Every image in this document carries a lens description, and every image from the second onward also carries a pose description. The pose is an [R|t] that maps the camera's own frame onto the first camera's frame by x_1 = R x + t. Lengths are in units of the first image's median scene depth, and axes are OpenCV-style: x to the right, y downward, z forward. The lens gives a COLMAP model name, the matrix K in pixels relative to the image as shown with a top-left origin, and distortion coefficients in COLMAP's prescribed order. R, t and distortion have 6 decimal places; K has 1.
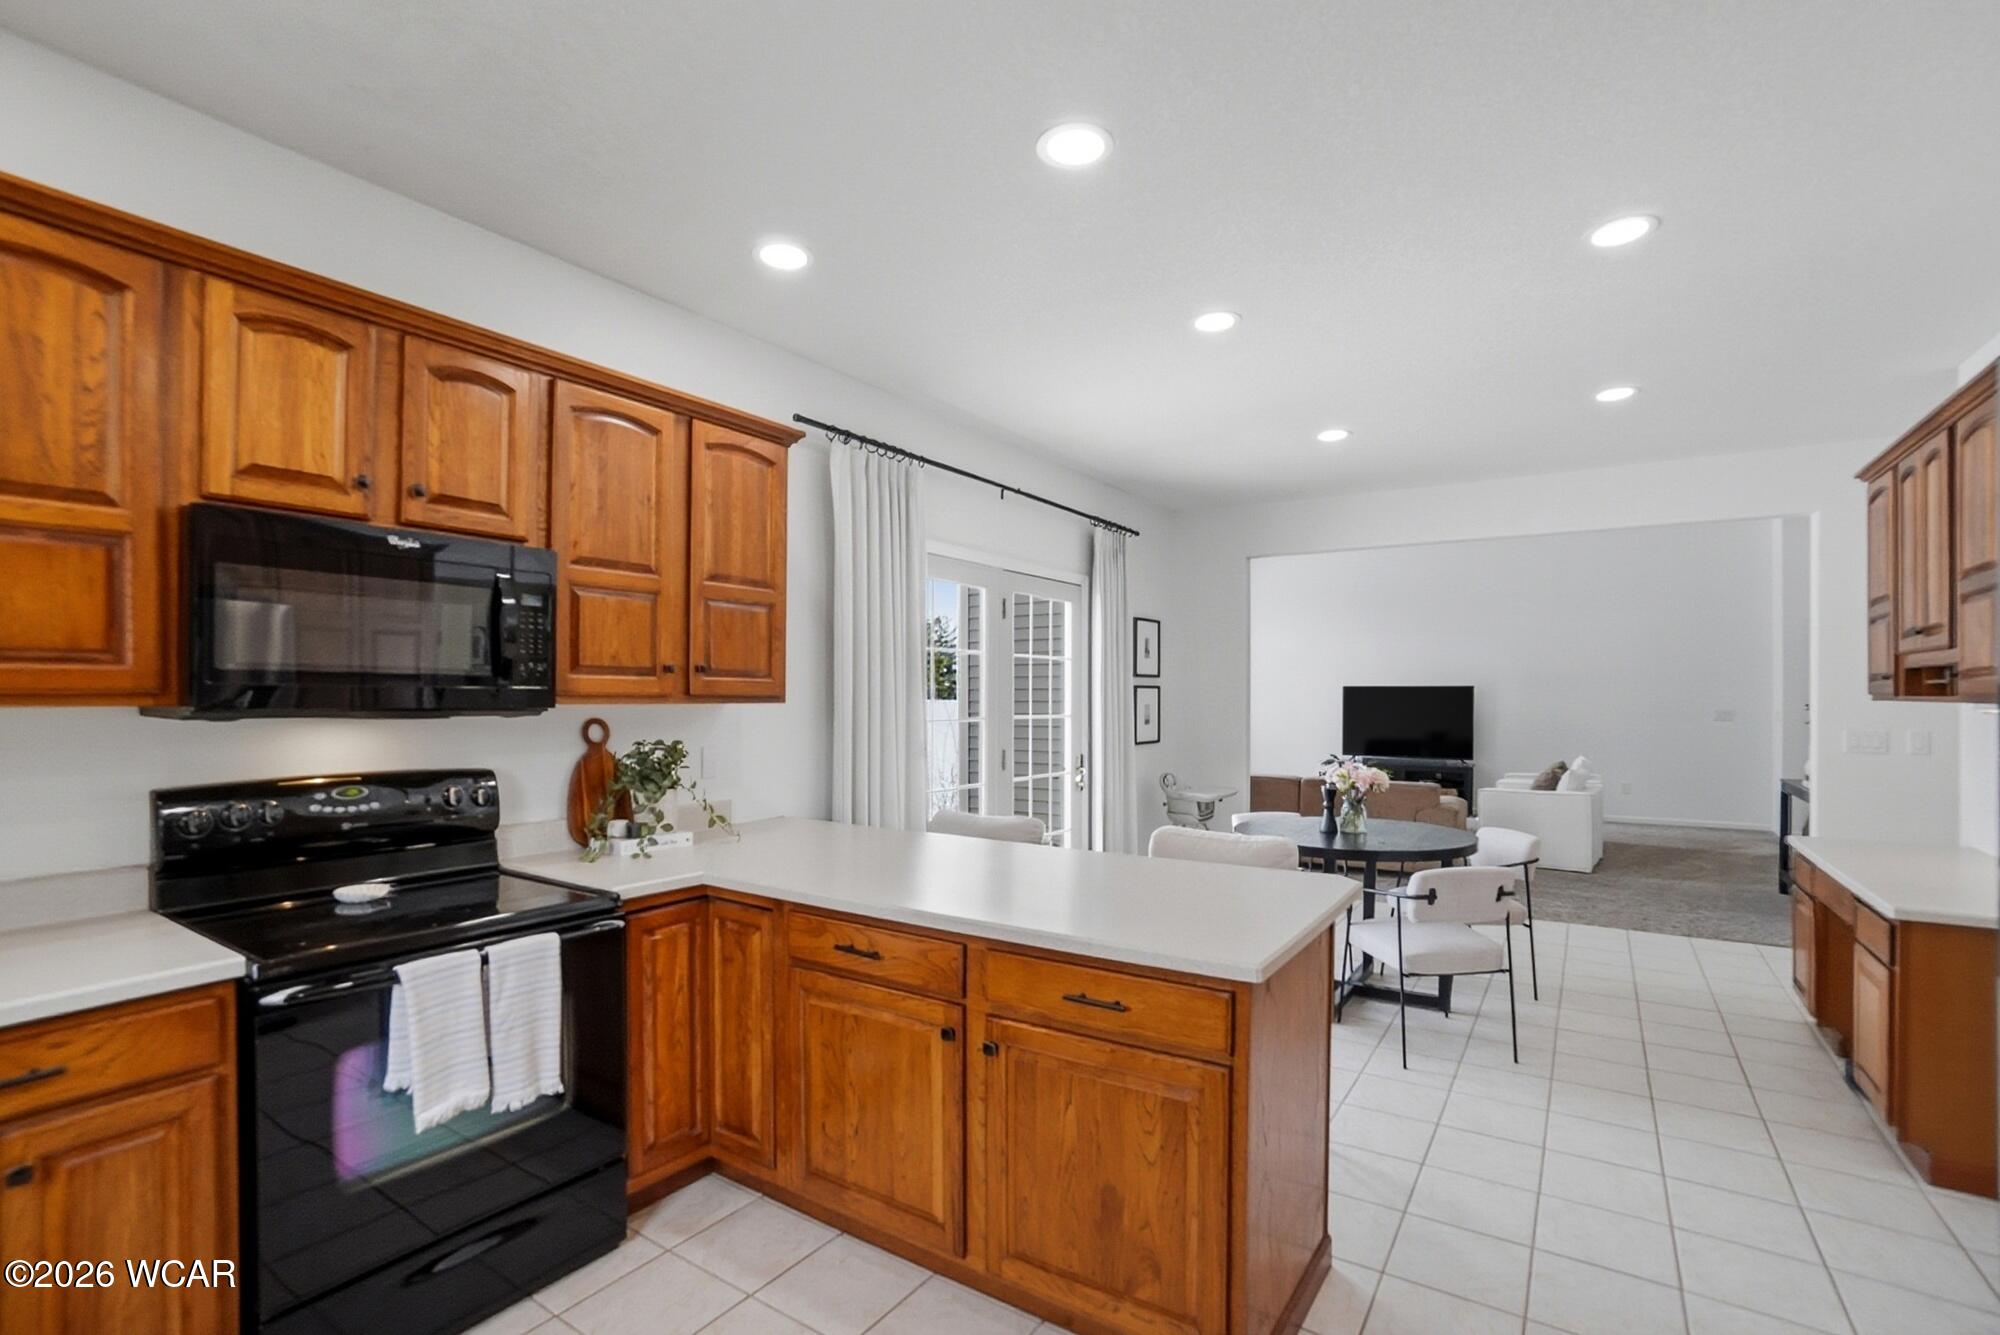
lens RADIAL K [[921.5, 0, 1000.2], [0, 921.5, 695.2], [0, 0, 1]] dist [-0.063904, 0.024233]
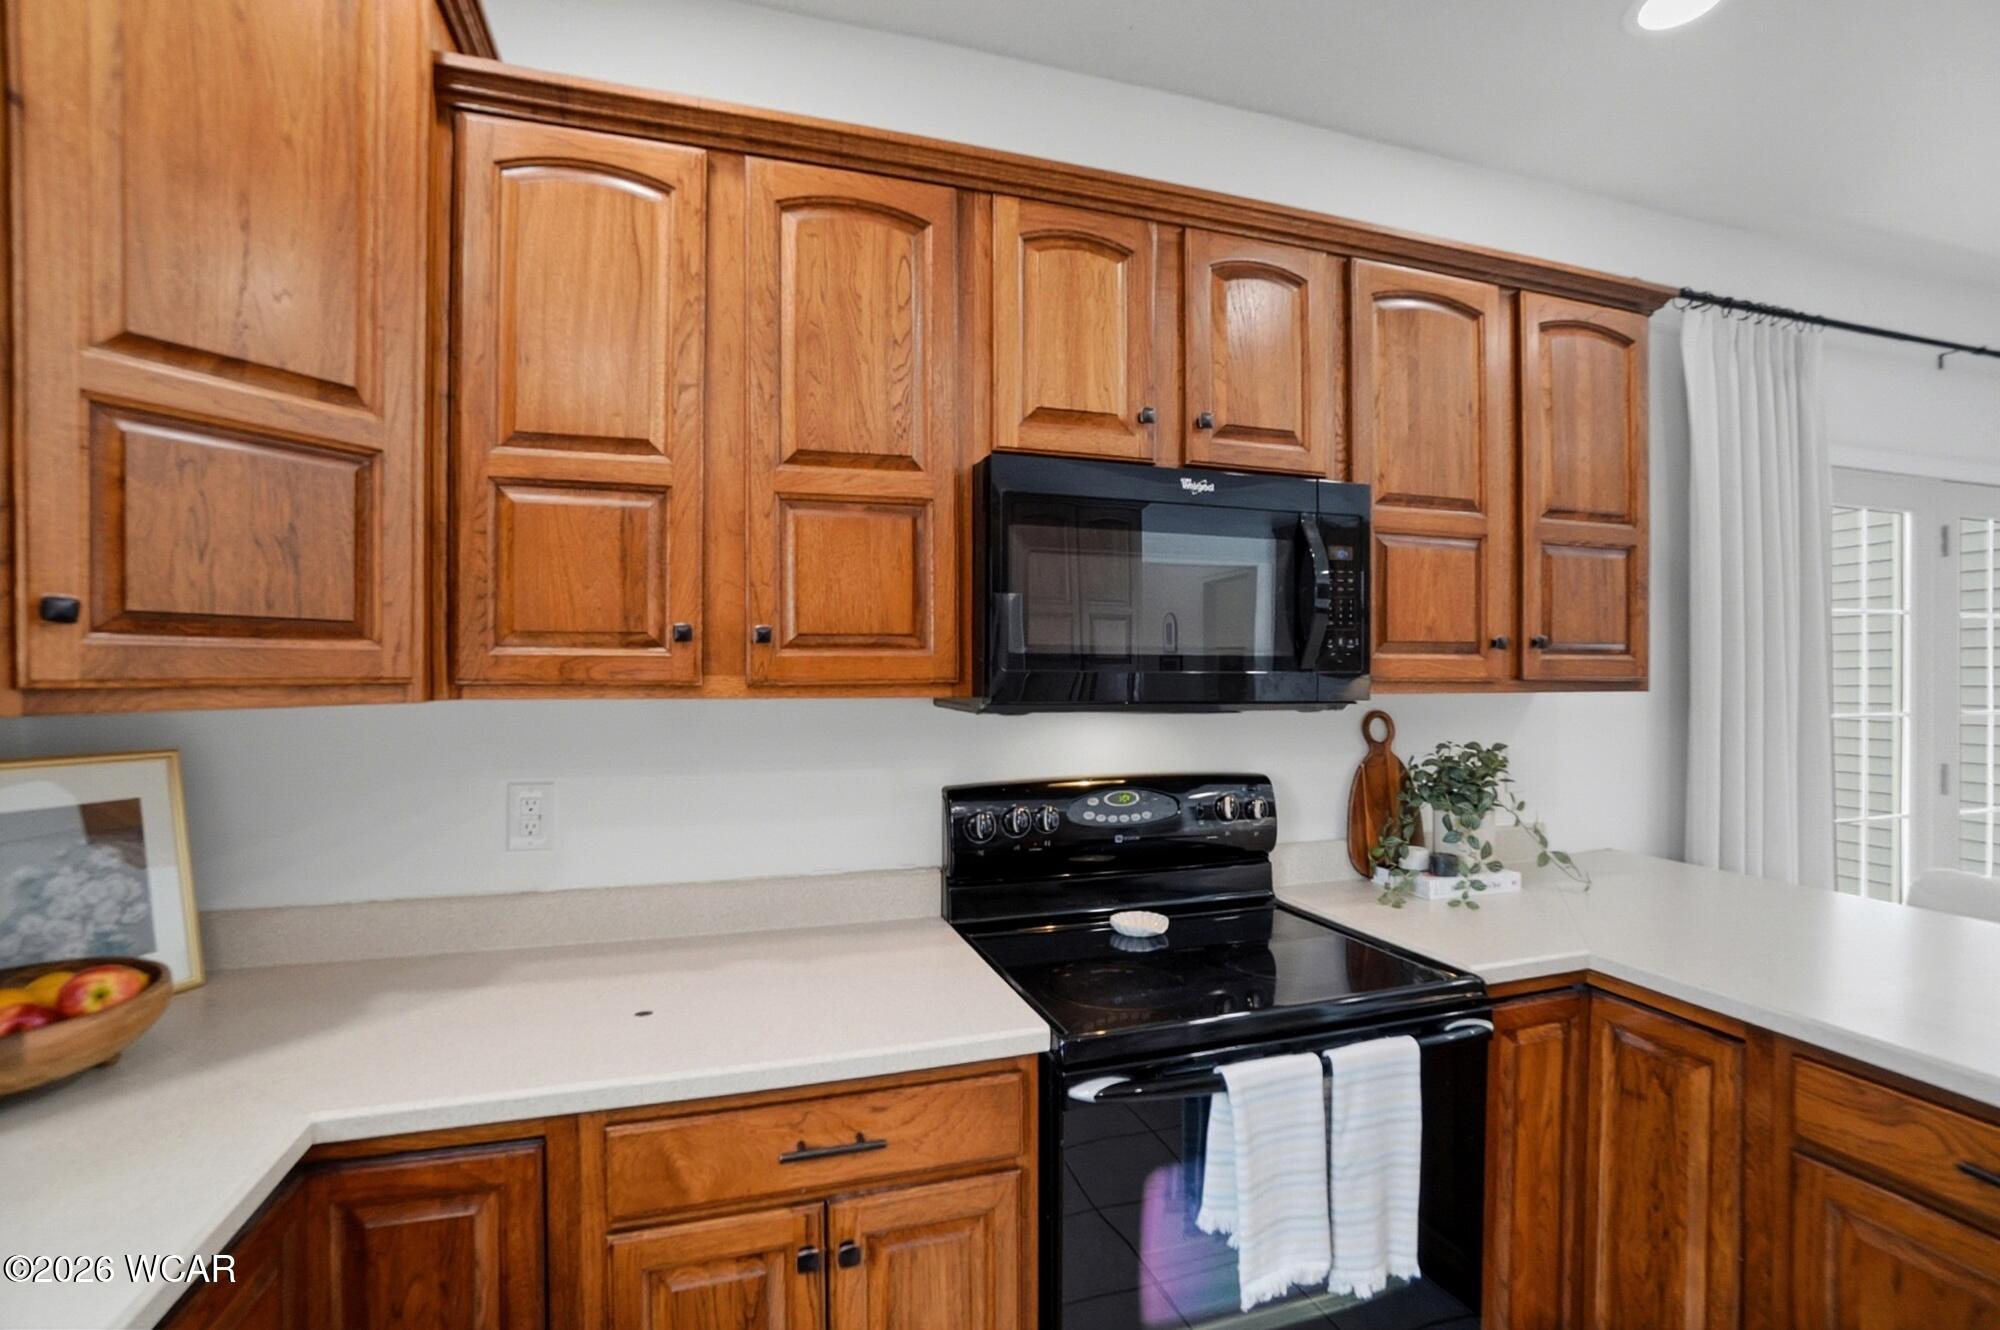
lens RADIAL K [[880.1, 0, 980.0], [0, 880.1, 680.4], [0, 0, 1]] dist [-0.058556, 0.020836]
pose [[0.770950, -0.000634, -0.636896, -0.307119], [0.004056, 0.999984, 0.003914, -0.006225], [0.636883, -0.005601, 0.770940, 0.281074]]
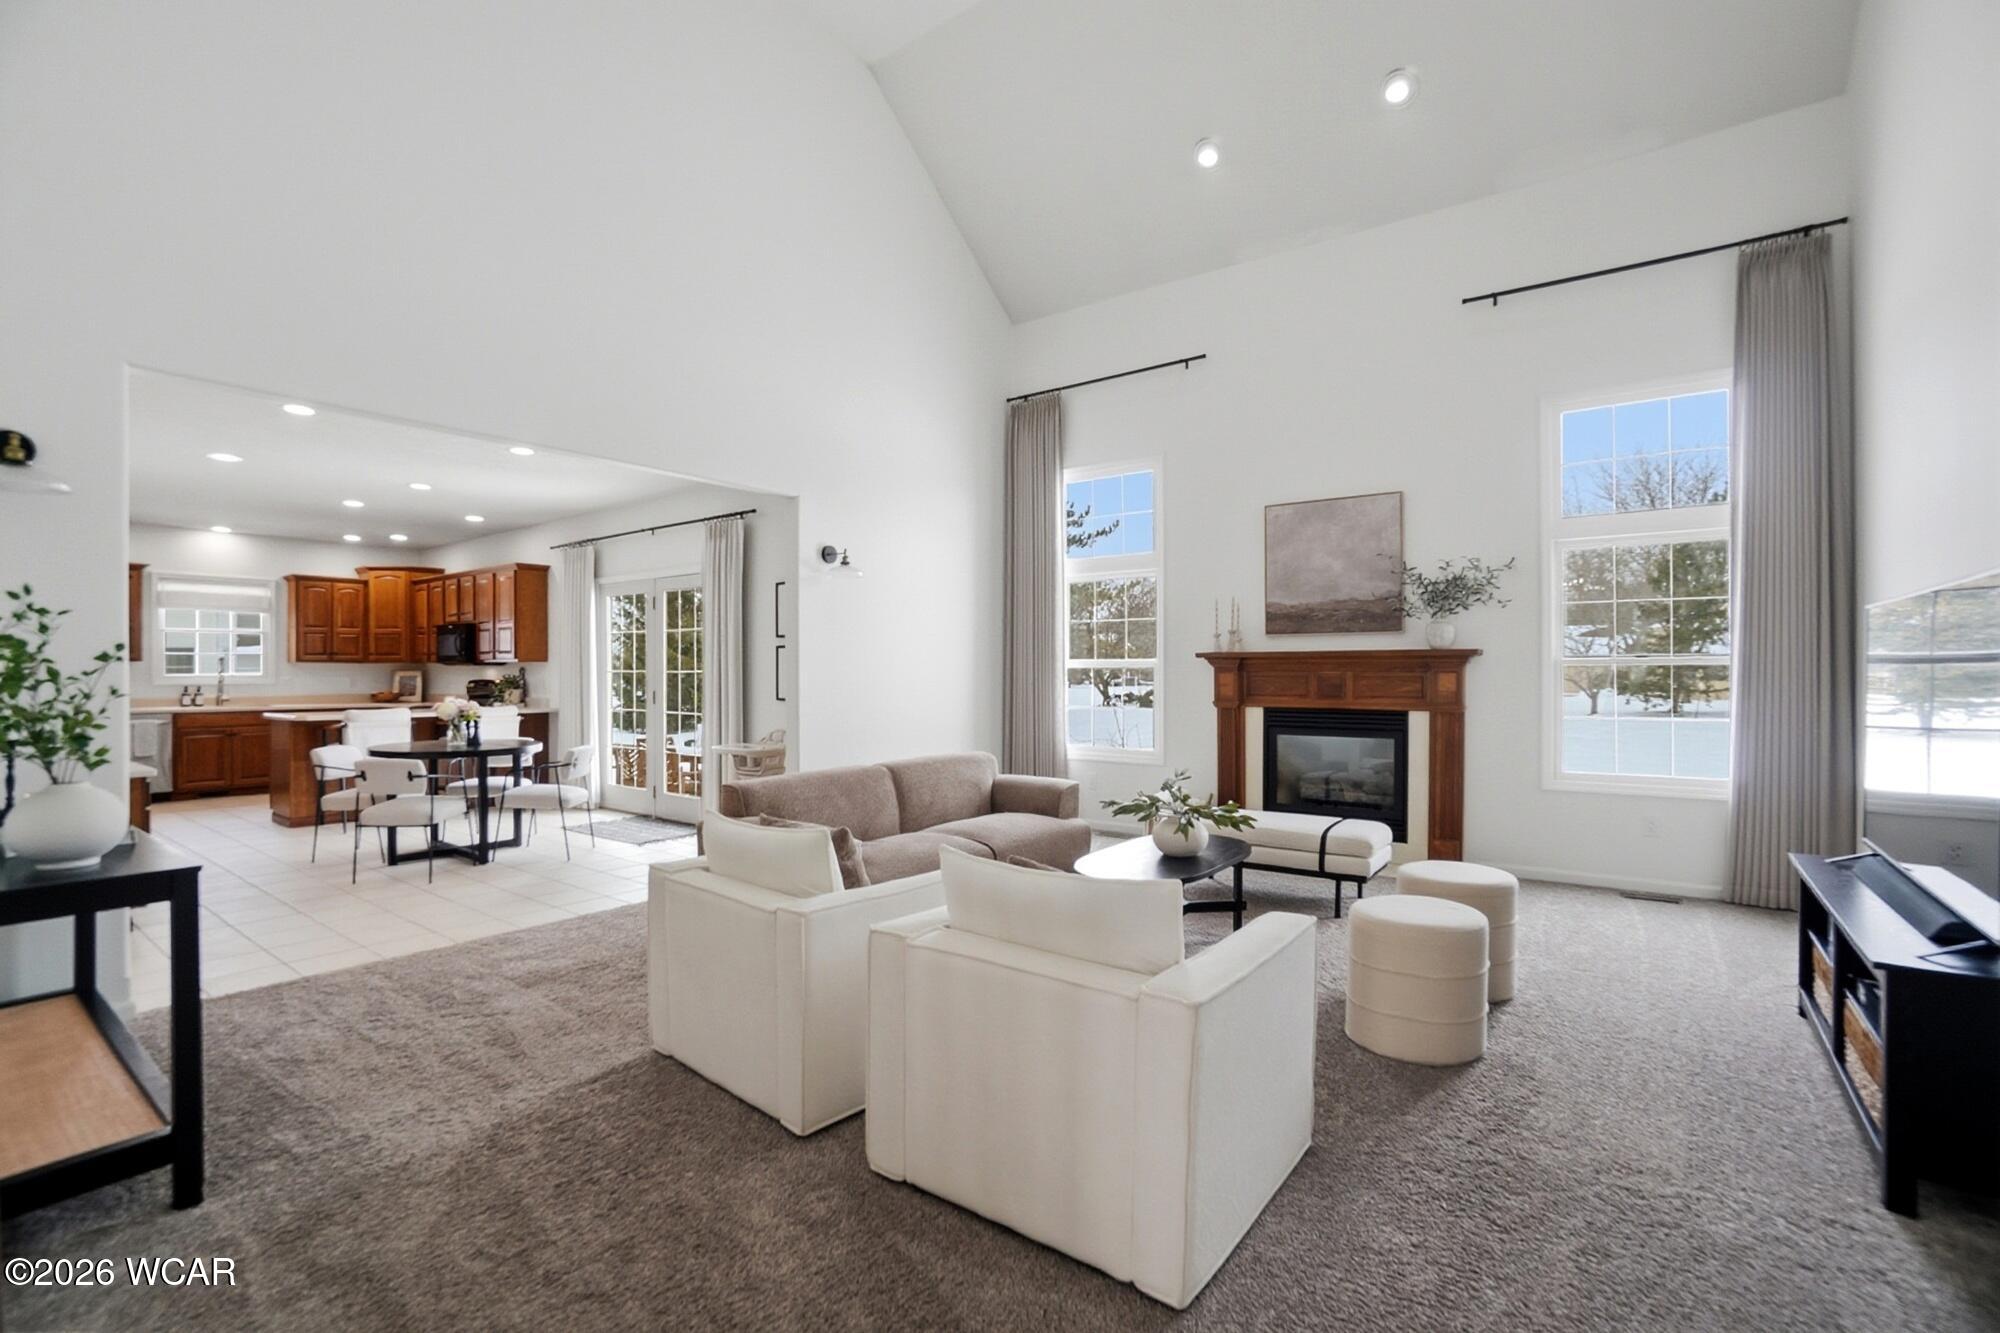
lens RADIAL K [[880.1, 0, 980.0], [0, 880.1, 681.9], [0, 0, 1]] dist [-0.058556, 0.020836]
pose [[-0.072122, 0.007636, -0.997367, 3.227075], [-0.000487, 0.999970, 0.007691, 0.068028], [0.997396, 0.001040, -0.072116, 3.684026]]
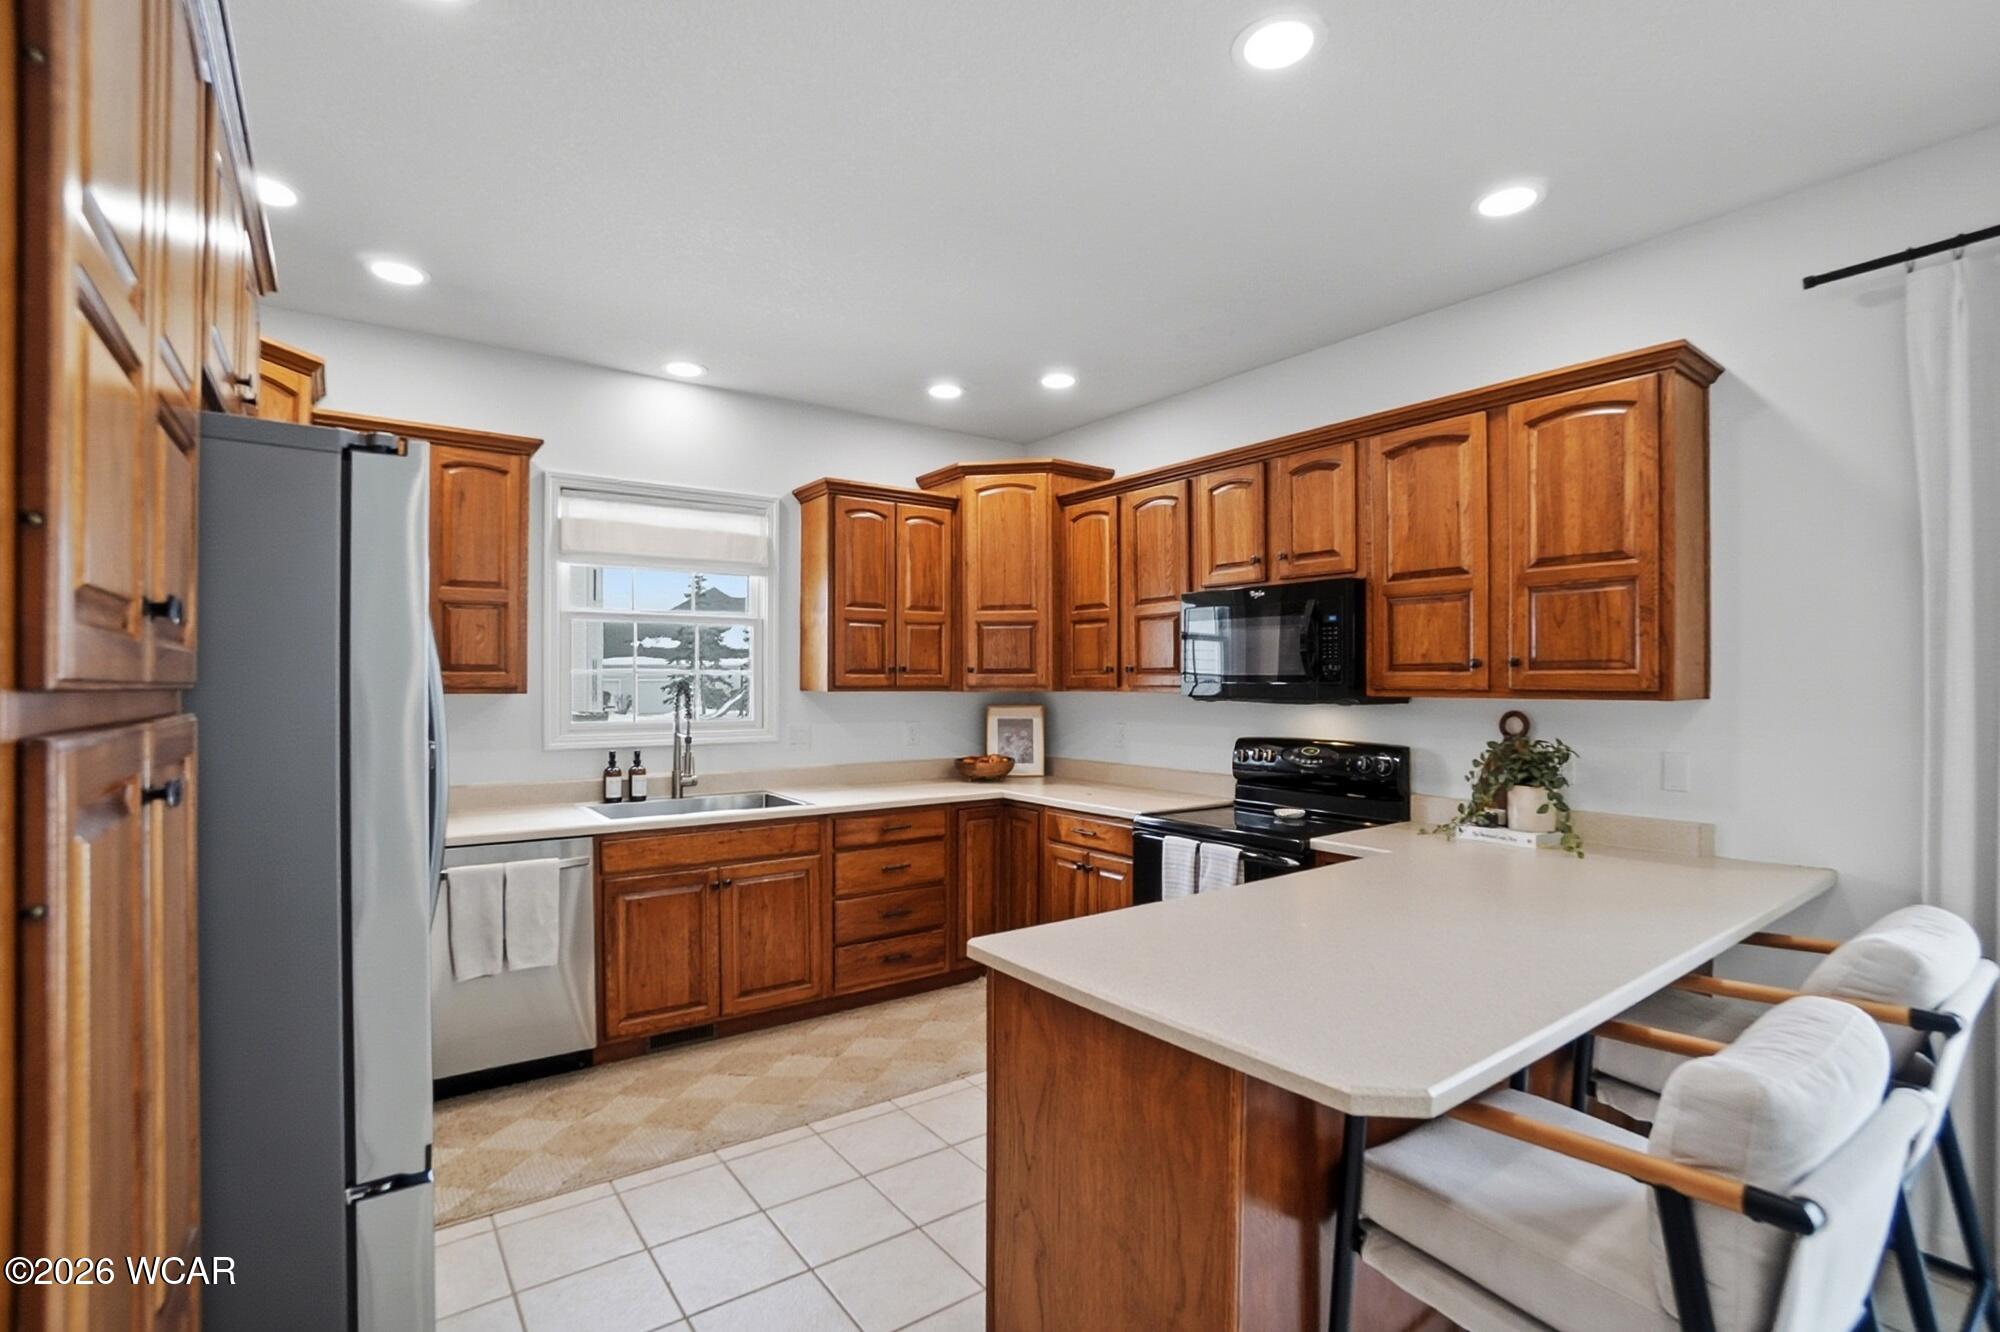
lens RADIAL K [[921.5, 0, 1000.2], [0, 921.5, 693.7], [0, 0, 1]] dist [-0.063904, 0.024233]
pose [[-0.349815, 0.009554, -0.936770, 0.963575], [-0.000587, 0.999946, 0.010418, -0.007292], [0.936819, 0.004194, -0.349790, 1.064397]]
